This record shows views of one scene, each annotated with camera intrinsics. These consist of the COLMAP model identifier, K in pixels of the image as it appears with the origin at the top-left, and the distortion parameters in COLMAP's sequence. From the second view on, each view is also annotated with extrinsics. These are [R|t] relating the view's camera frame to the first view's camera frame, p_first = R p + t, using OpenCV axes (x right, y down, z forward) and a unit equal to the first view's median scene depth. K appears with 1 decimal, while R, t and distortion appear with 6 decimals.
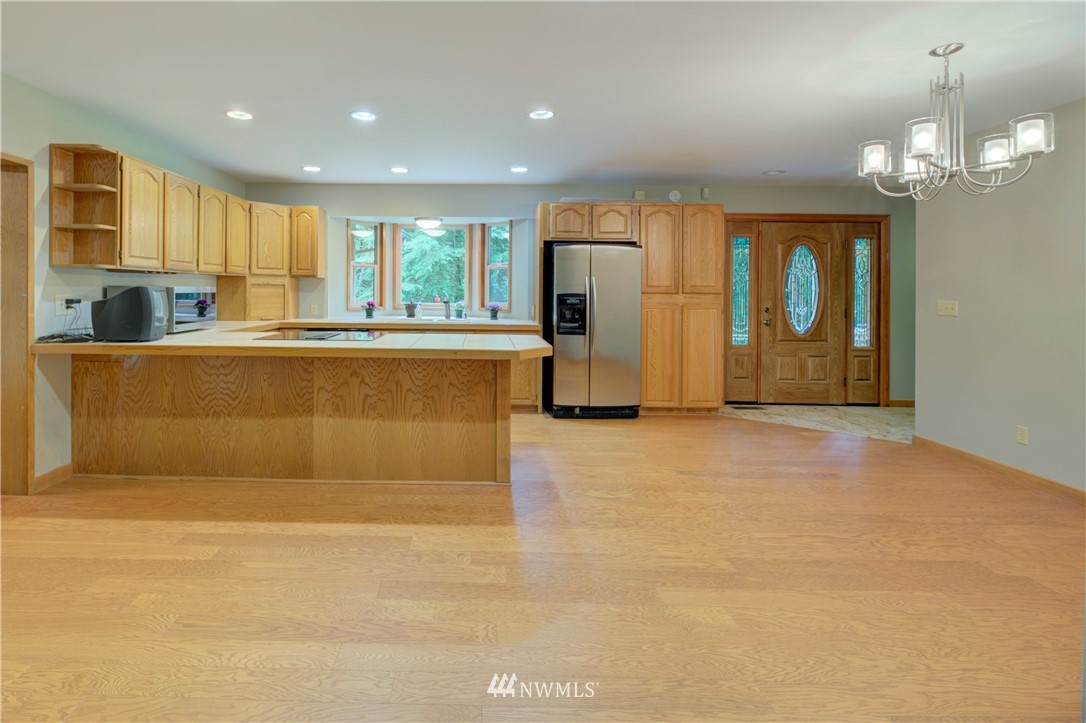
lens RADIAL K [[448.8, 0, 596.9], [0, 448.8, 298.6], [0, 0, 1]] dist [-0.003743, -0.000825]
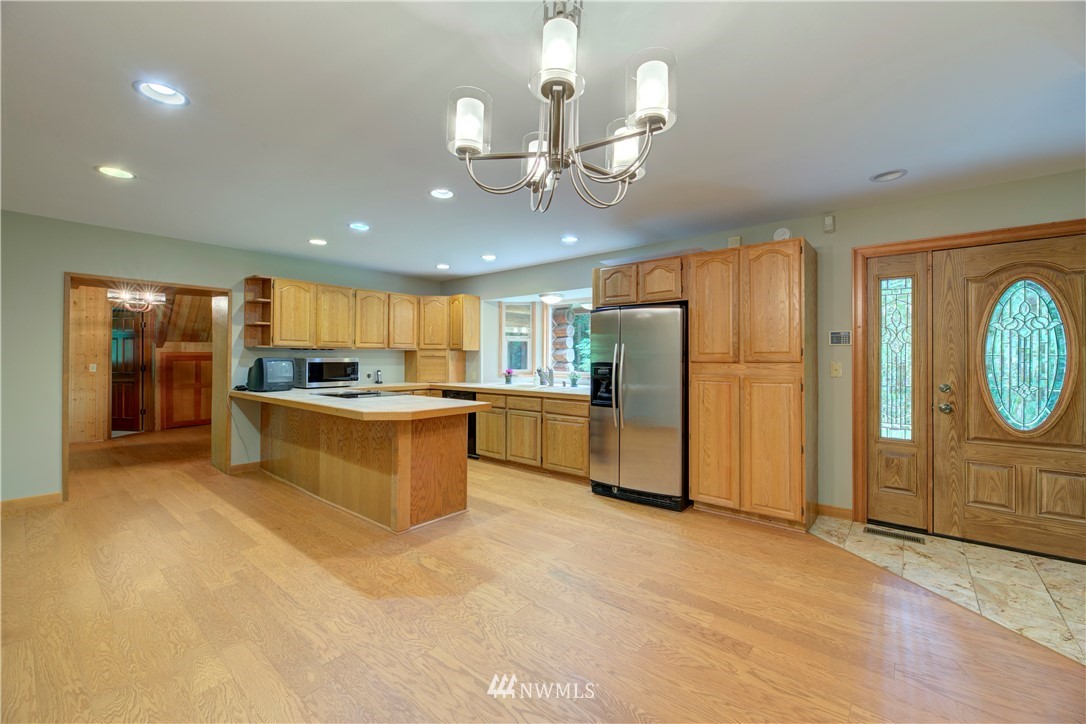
lens RADIAL K [[448.8, 0, 546.0], [0, 448.8, 358.8], [0, 0, 1]] dist [-0.003743, -0.000825]
pose [[0.778862, -0.006999, -0.627156, 0.410755], [-0.006761, 0.999786, -0.019554, -0.000072], [0.627159, 0.019470, 0.778648, 0.185647]]
